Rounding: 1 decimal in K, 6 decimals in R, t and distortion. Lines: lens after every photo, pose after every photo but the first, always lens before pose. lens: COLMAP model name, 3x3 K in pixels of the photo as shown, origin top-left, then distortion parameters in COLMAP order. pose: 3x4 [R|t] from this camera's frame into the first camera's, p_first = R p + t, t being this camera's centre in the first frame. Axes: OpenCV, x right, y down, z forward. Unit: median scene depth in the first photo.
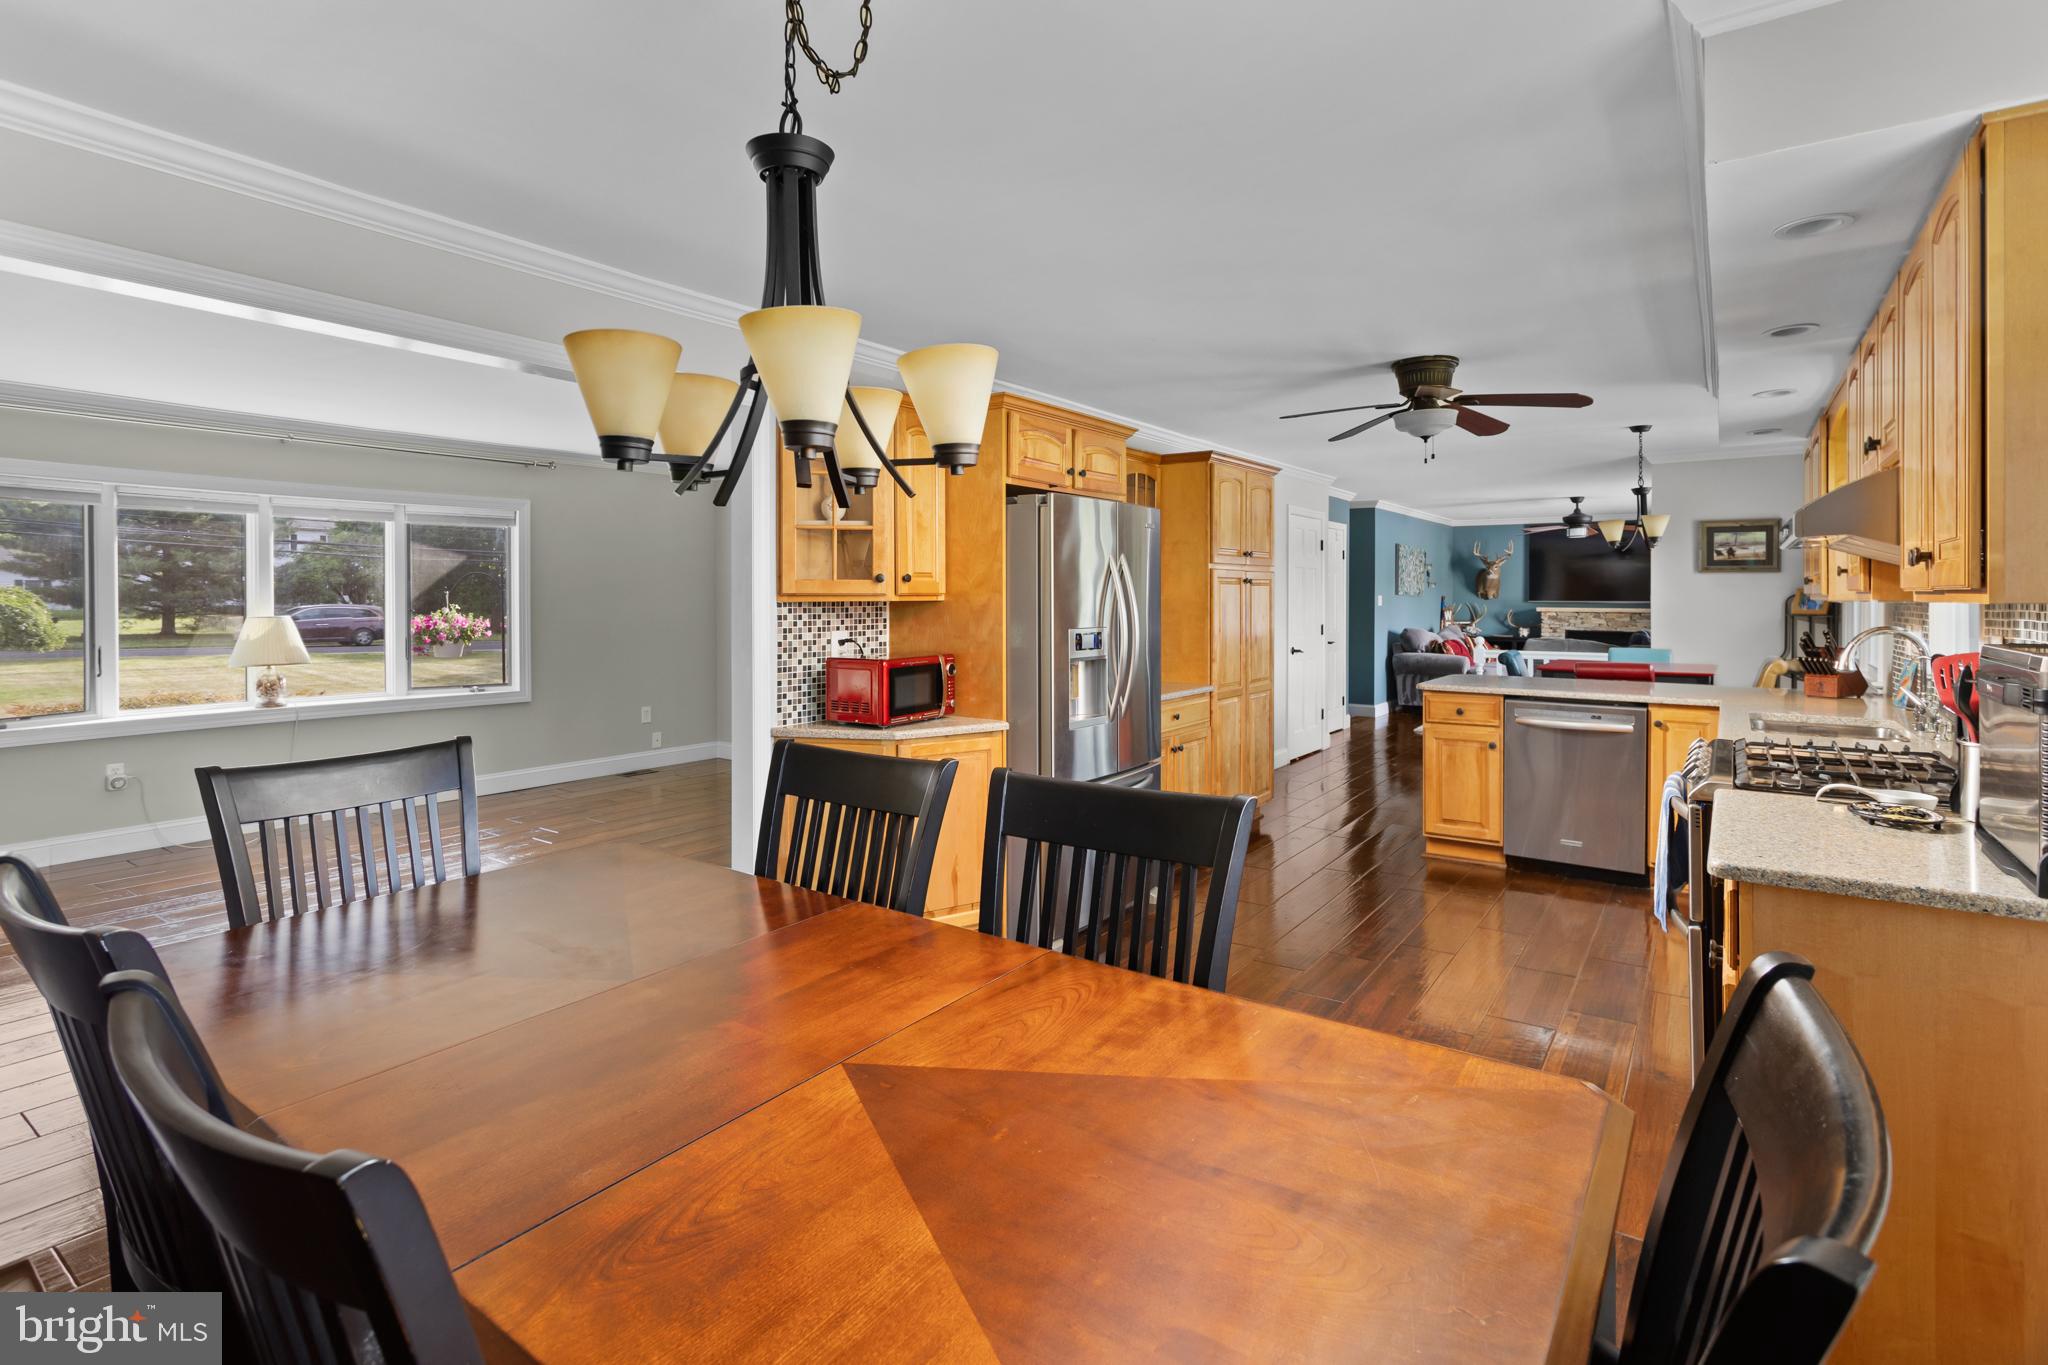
lens RADIAL K [[1003.8, 0, 1024.2], [0, 1003.8, 569.4], [0, 0, 1]] dist [0.004007, 0.001240]
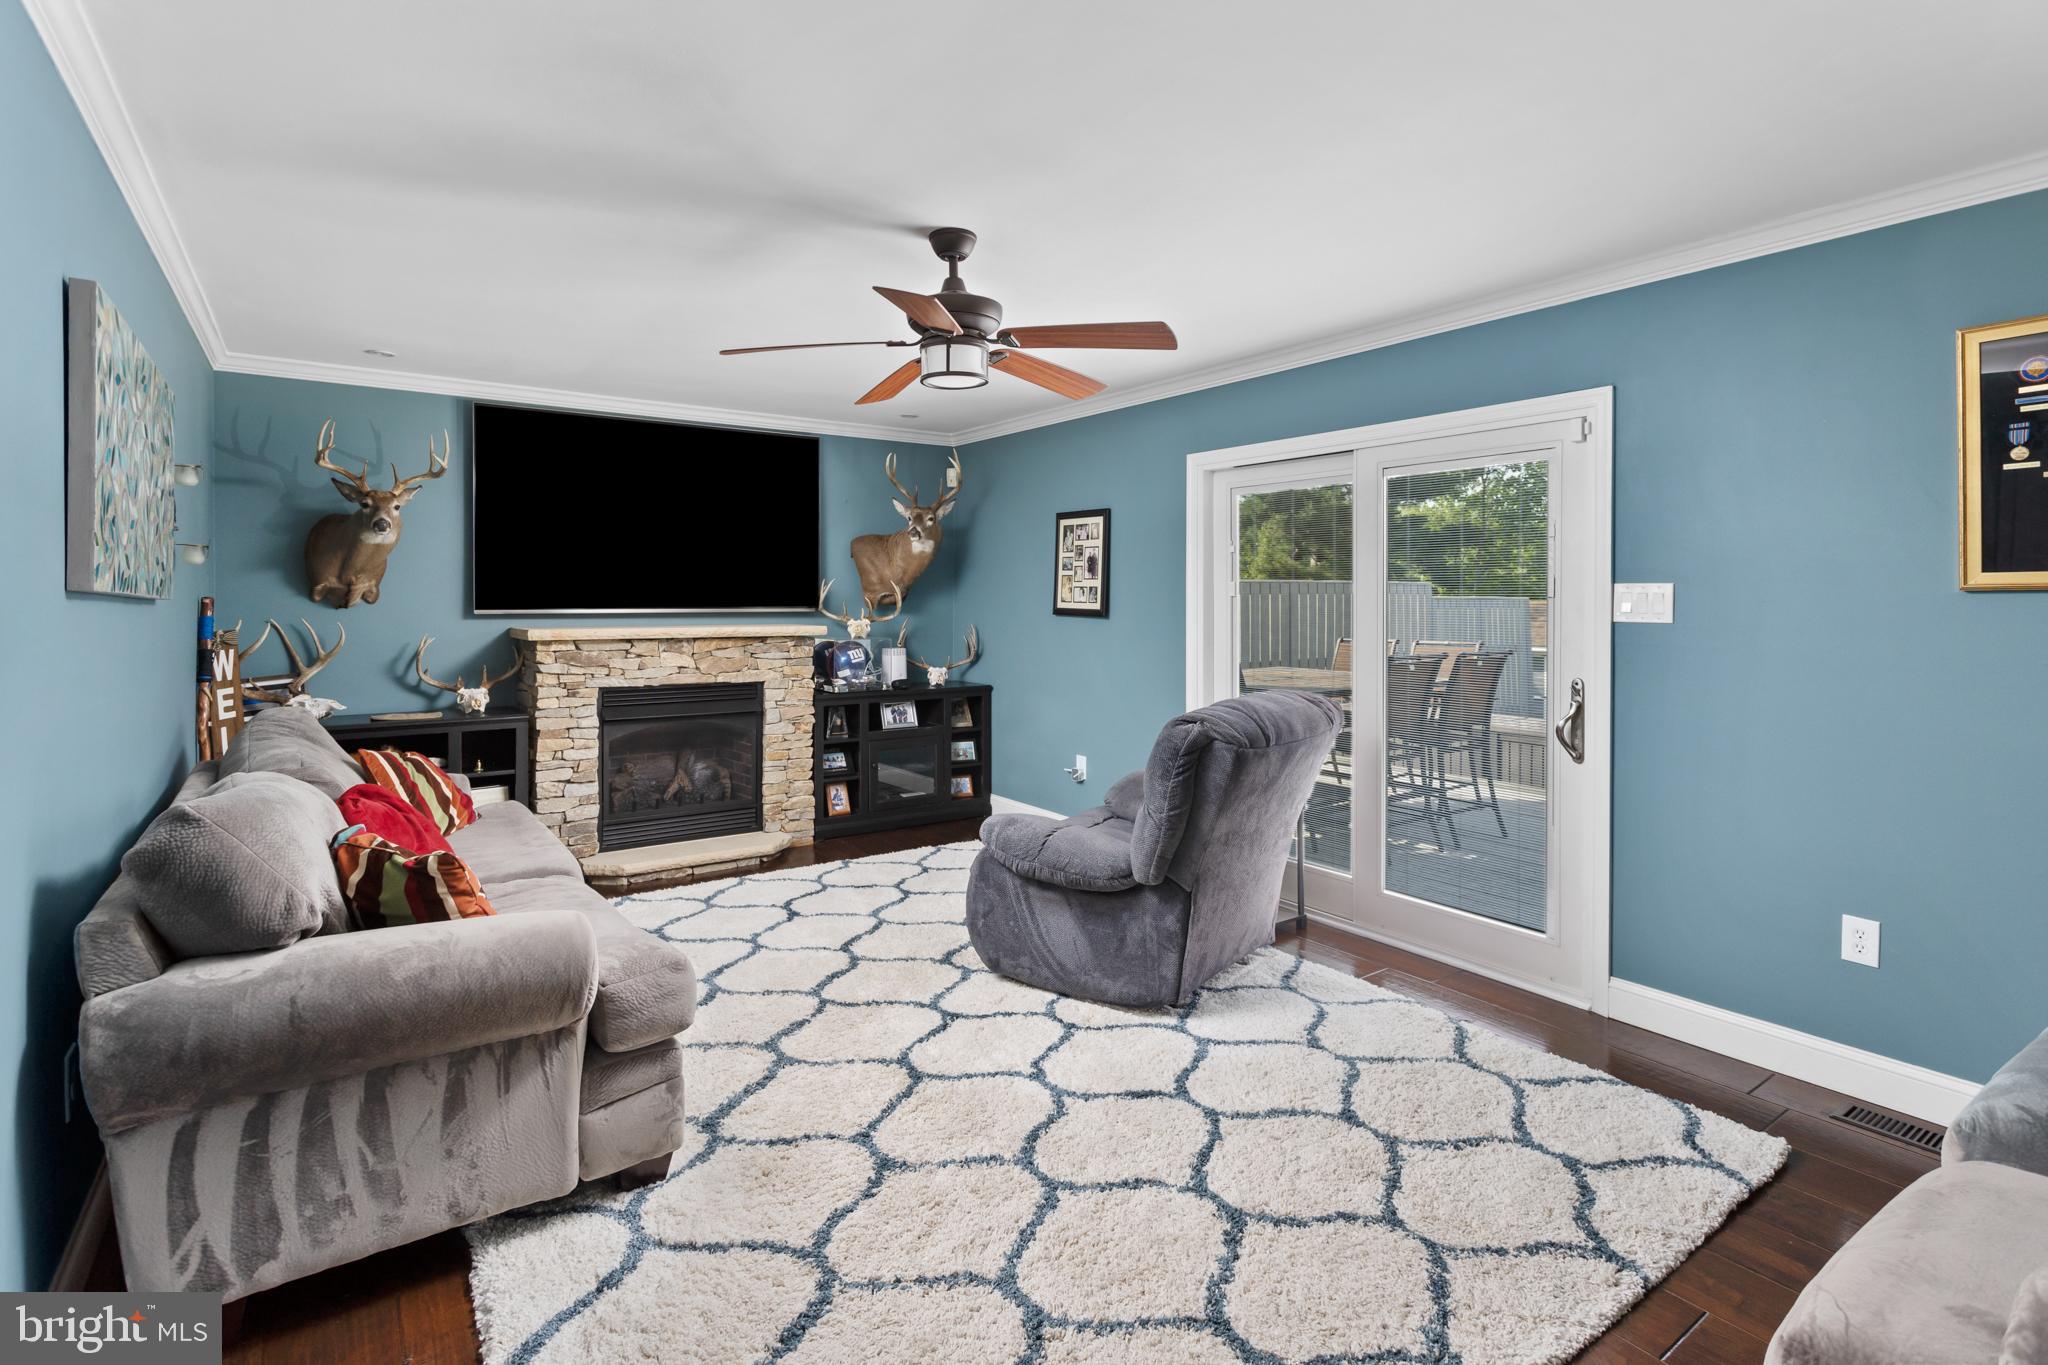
lens RADIAL K [[996.3, 0, 1018.7], [0, 996.3, 599.8], [0, 0, 1]] dist [0.001454, -0.000289]
pose [[0.334779, -0.006267, 0.942276, 0.238855], [-0.020389, 0.999696, 0.013893, 0.019157], [-0.942076, -0.023863, 0.334550, 0.710189]]
